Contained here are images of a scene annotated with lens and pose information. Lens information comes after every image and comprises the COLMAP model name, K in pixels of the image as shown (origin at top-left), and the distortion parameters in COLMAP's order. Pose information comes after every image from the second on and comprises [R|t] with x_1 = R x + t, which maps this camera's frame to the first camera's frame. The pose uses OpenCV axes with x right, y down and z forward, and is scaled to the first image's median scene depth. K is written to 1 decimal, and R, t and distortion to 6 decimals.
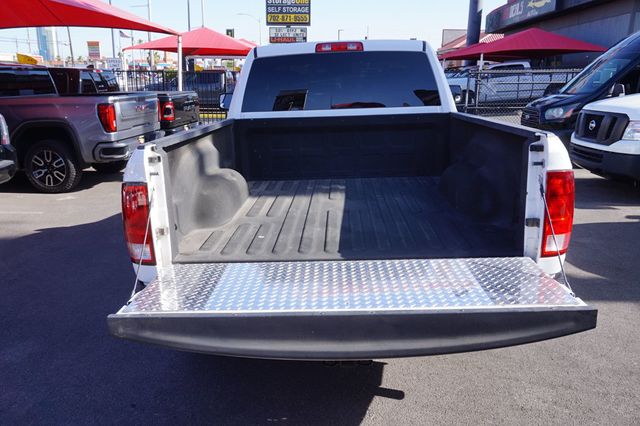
lens RADIAL K [[514.7, 0, 332.2], [0, 514.7, 212.4], [0, 0, 1]] dist [-0.024795, 0.008352]
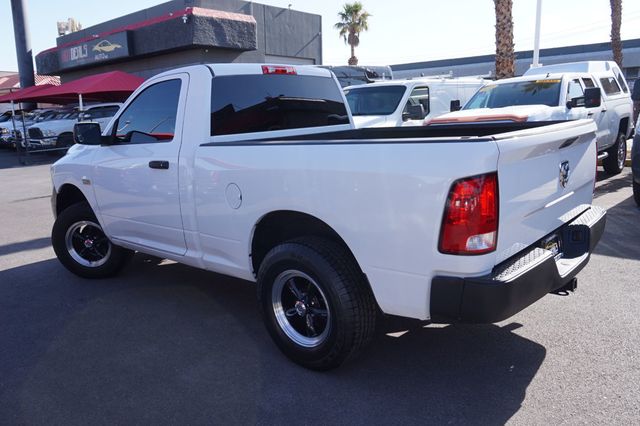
lens RADIAL K [[514.7, 0, 332.2], [0, 514.7, 212.4], [0, 0, 1]] dist [-0.024795, 0.008352]
pose [[0.633408, -0.151984, 0.758746, -0.374358], [0.216576, 0.976155, 0.014734, -0.017259], [-0.742893, 0.154994, 0.651220, 0.146352]]
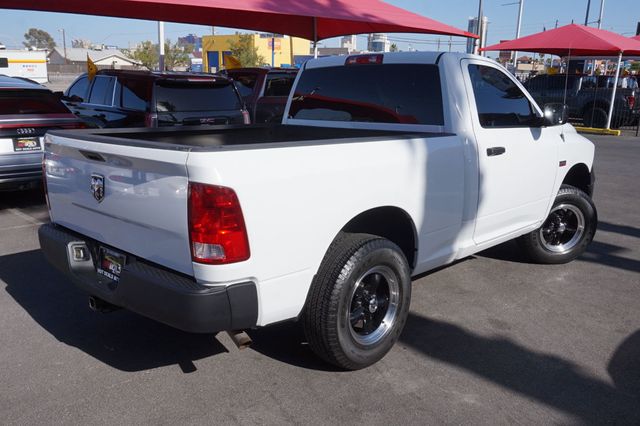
lens RADIAL K [[591.0, 0, 320.0], [0, 591.0, 213.0], [0, 0, 1]] dist [-0.005229, -0.000701]
pose [[0.724373, 0.169288, -0.668301, 0.376843], [-0.190695, 0.980761, 0.041743, -0.030722], [0.662510, 0.097204, 0.742719, 0.060728]]
